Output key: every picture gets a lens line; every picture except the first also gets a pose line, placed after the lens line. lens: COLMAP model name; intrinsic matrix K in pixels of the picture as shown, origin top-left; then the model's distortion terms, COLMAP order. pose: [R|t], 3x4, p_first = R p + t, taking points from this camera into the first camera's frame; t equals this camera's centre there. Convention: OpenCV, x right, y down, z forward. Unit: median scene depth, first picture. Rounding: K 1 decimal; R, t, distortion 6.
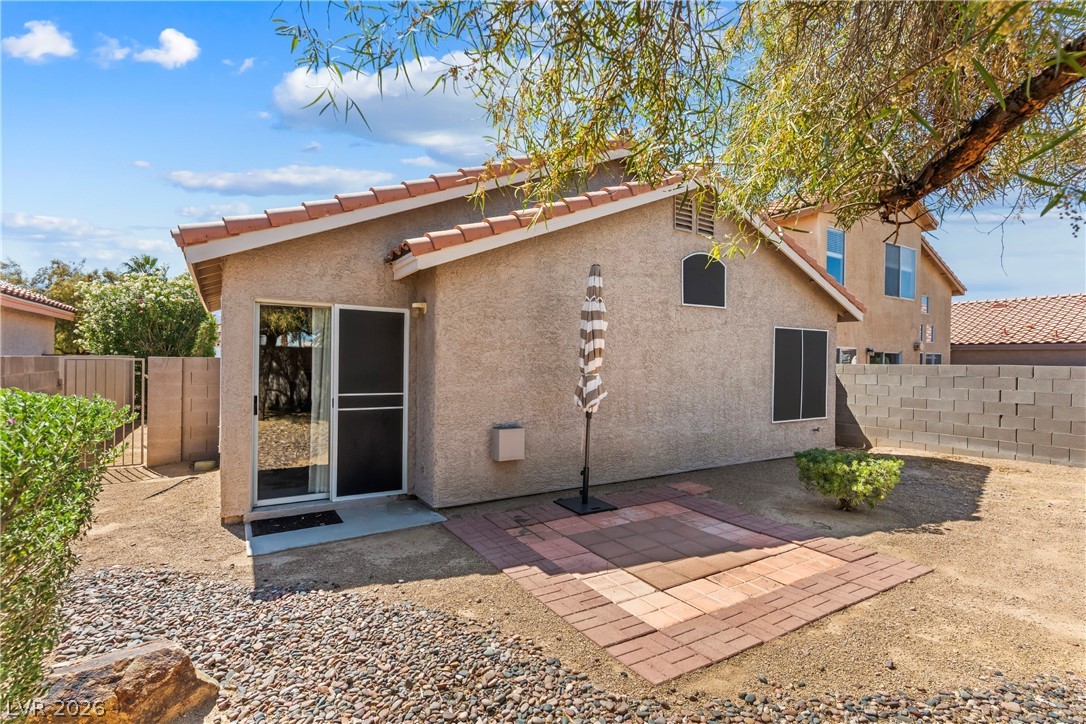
lens RADIAL K [[519.6, 0, 541.8], [0, 519.6, 360.9], [0, 0, 1]] dist [0.000731, 0.000182]
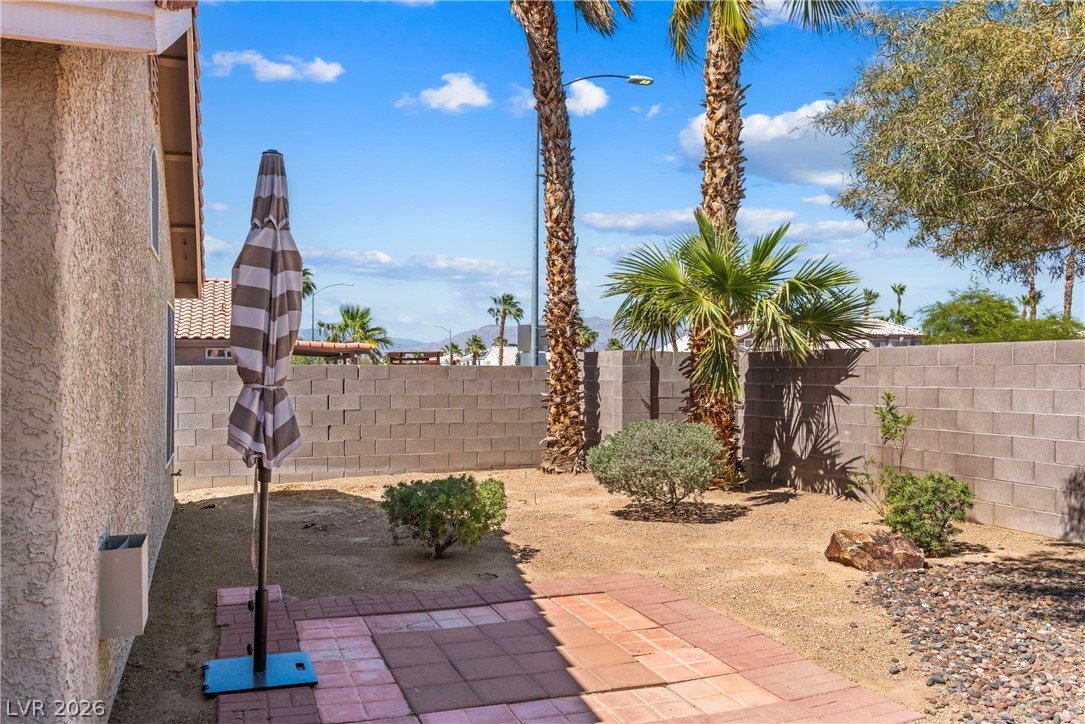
lens RADIAL K [[885.7, 0, 541.0], [0, 885.7, 363.1], [0, 0, 1]] dist [0.007769, 0.001978]
pose [[0.193164, -0.004283, 0.981157, -0.731179], [0.004149, 0.999985, 0.003549, 0.003707], [-0.981158, 0.003385, 0.193179, 0.700852]]
